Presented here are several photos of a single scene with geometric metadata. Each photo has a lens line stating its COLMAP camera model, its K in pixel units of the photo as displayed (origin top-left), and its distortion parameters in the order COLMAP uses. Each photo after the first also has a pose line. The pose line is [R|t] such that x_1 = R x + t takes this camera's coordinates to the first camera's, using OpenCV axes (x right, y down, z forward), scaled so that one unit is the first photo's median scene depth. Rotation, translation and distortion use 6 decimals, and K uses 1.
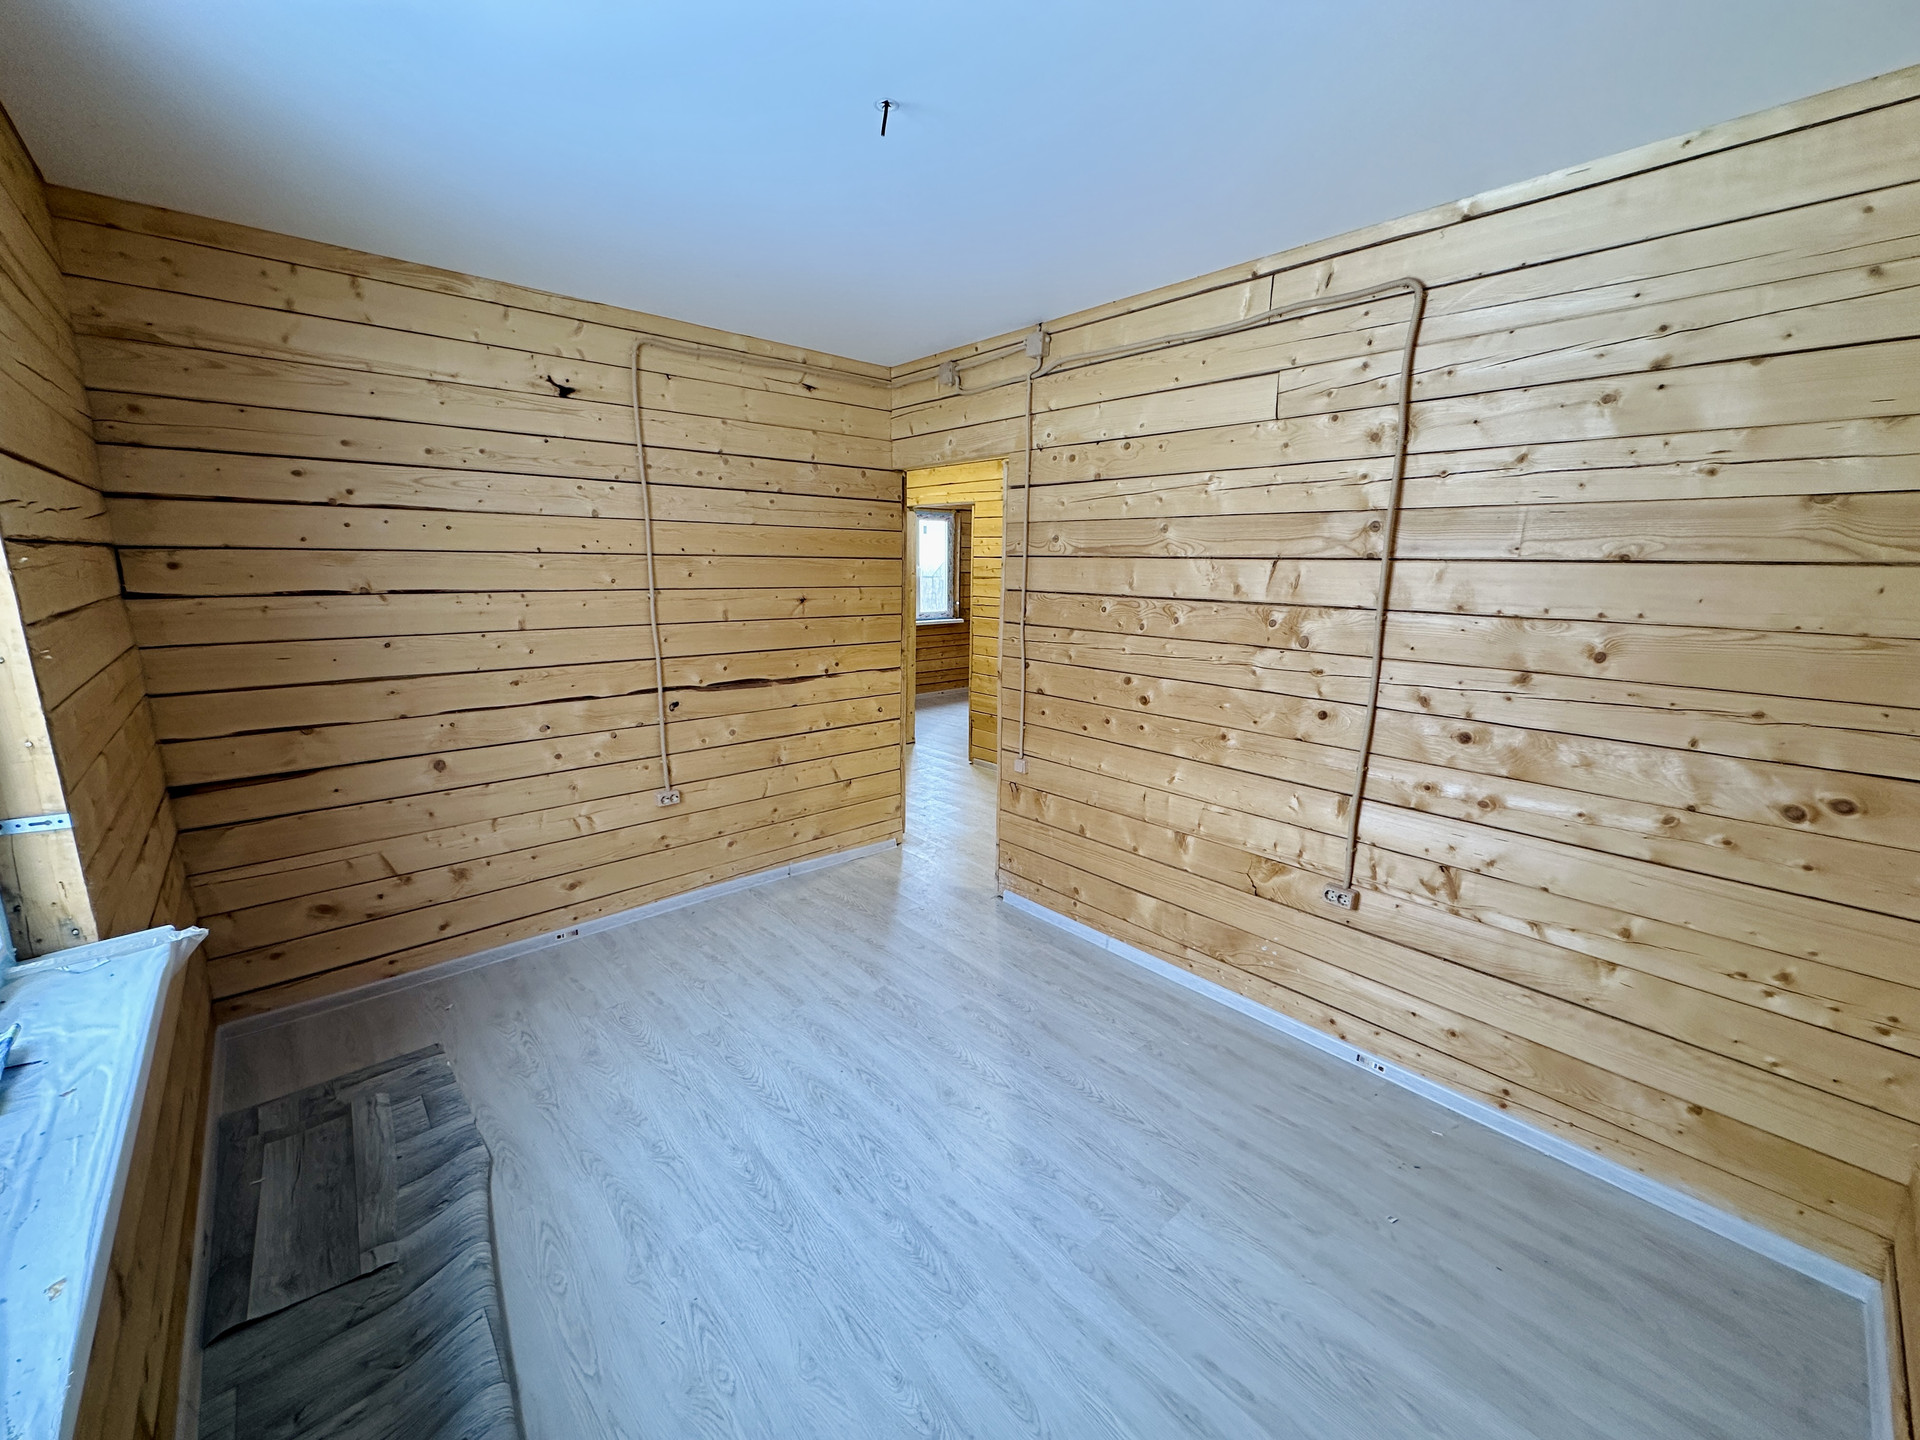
lens RADIAL K [[765.3, 0, 959.5], [0, 765.3, 722.1], [0, 0, 1]] dist [-0.001315, -0.000053]
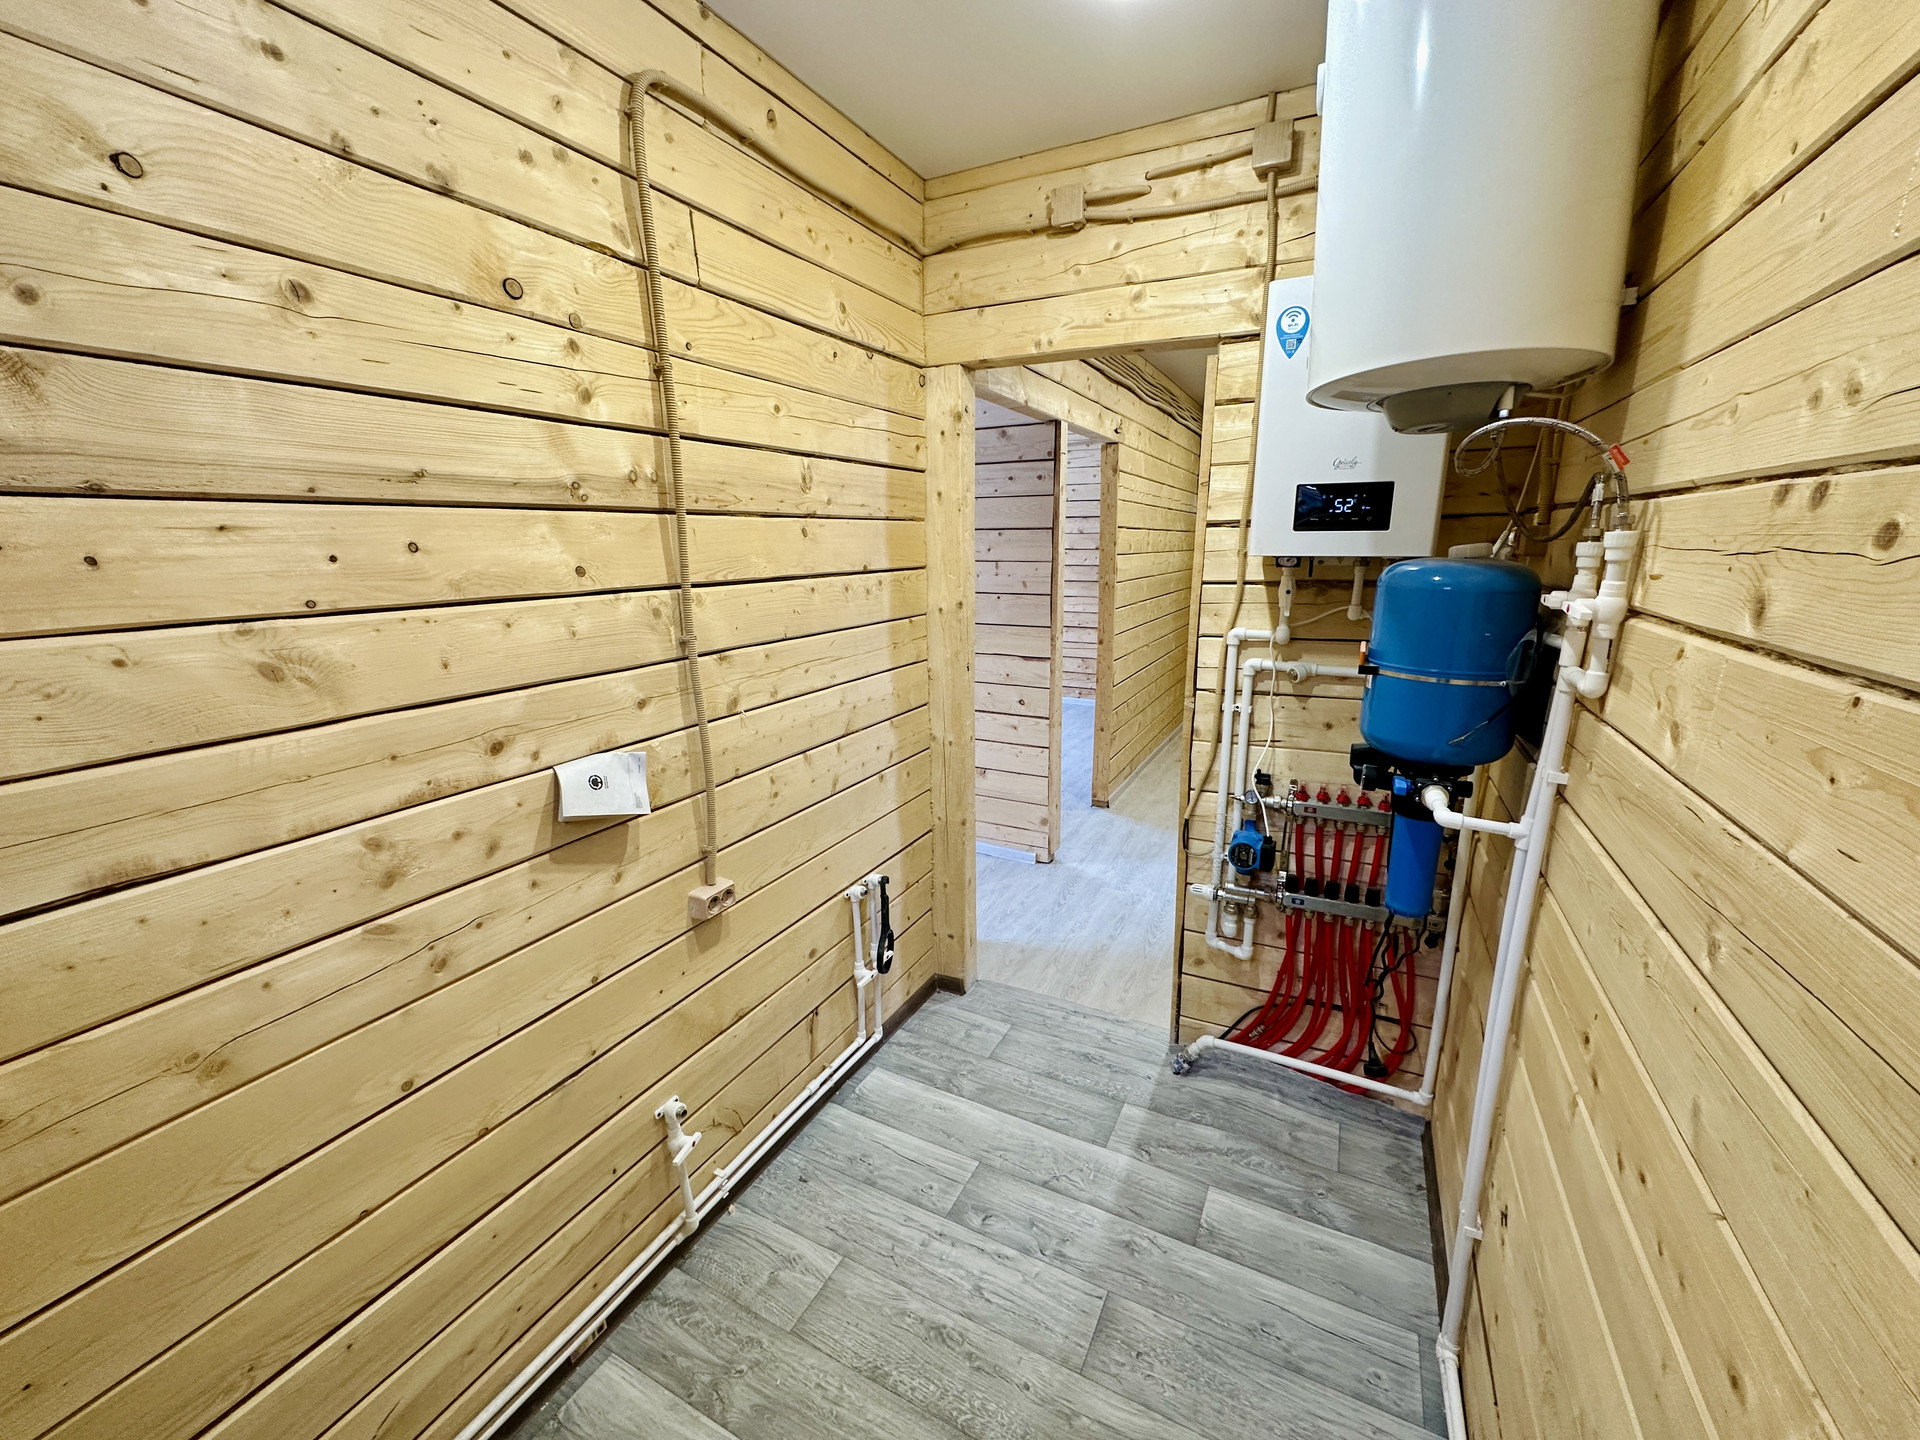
lens RADIAL K [[765.3, 0, 959.5], [0, 765.3, 722.1], [0, 0, 1]] dist [-0.001315, -0.000053]
pose [[0.354155, 0.202180, -0.913070, 0.687385], [-0.177972, 0.973079, 0.146437, -0.111562], [0.918096, 0.110639, 0.380603, 0.608171]]
